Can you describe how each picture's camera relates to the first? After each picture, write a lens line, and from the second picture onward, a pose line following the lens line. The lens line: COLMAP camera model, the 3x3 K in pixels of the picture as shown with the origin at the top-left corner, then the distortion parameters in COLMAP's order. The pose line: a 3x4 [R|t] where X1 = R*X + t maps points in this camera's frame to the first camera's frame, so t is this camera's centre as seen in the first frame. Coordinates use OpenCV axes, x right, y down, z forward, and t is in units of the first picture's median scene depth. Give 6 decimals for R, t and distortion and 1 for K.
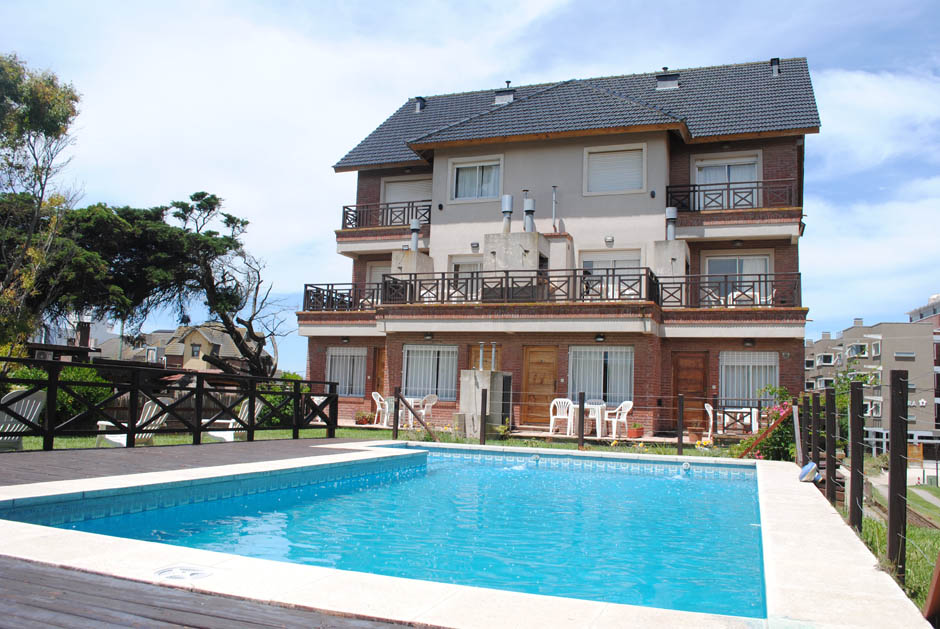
lens RADIAL K [[758.3, 0, 470.0], [0, 758.3, 314.5], [0, 0, 1]] dist [-0.087979, 0.004474]
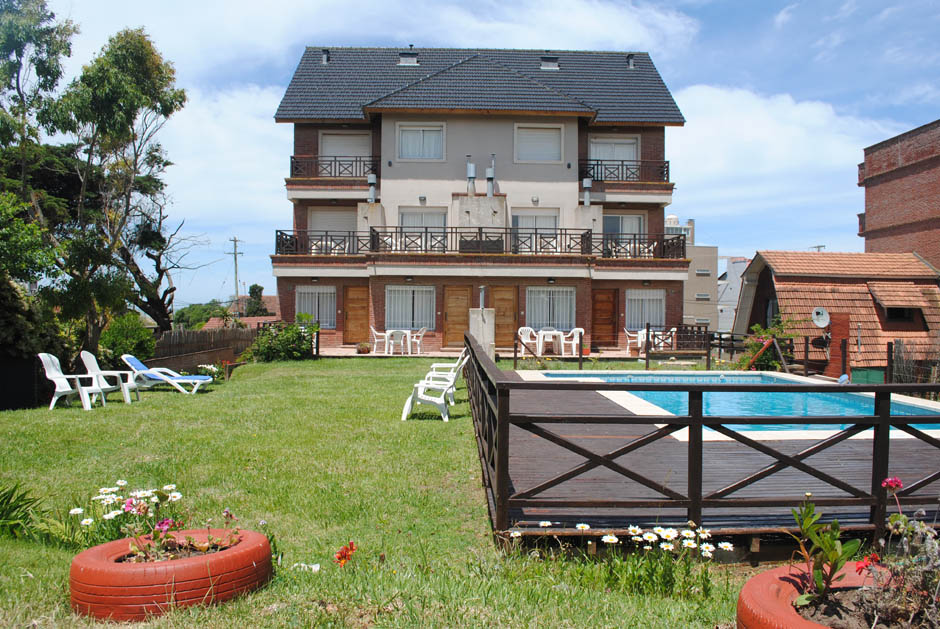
lens RADIAL K [[731.9, 0, 470.0], [0, 731.9, 314.5], [0, 0, 1]] dist [-0.081270, 0.009003]
pose [[0.930394, -0.030208, 0.365315, -0.359539], [-0.015800, 0.992367, 0.122300, -0.053902], [-0.366221, -0.119559, 0.922815, -0.113813]]
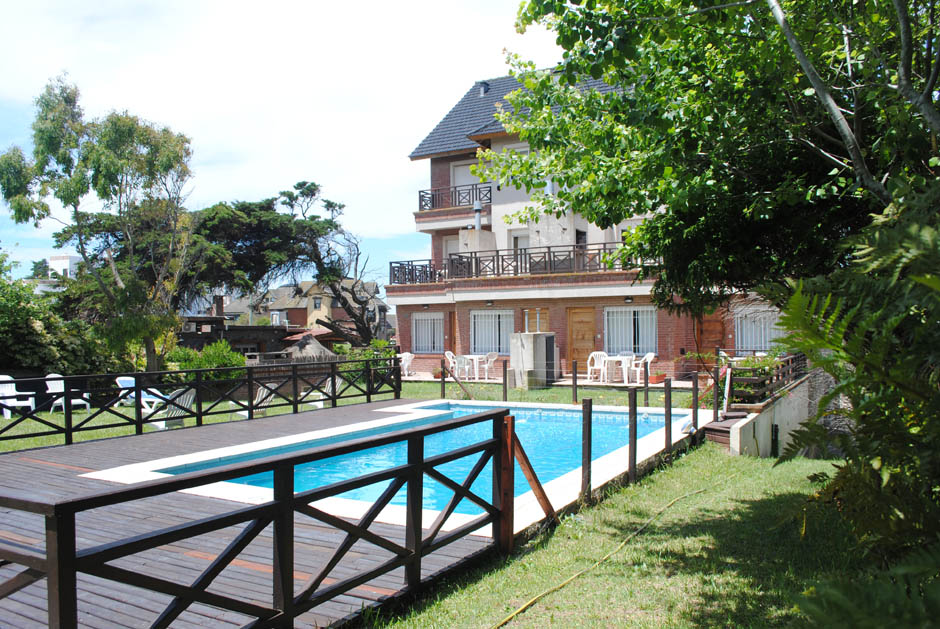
lens RADIAL K [[731.9, 0, 470.0], [0, 731.9, 314.5], [0, 0, 1]] dist [-0.081270, 0.009003]
pose [[0.987355, -0.049594, -0.150565, 0.081182], [0.062671, 0.994544, 0.083391, -0.047682], [0.145608, -0.091773, 0.985077, -0.140138]]
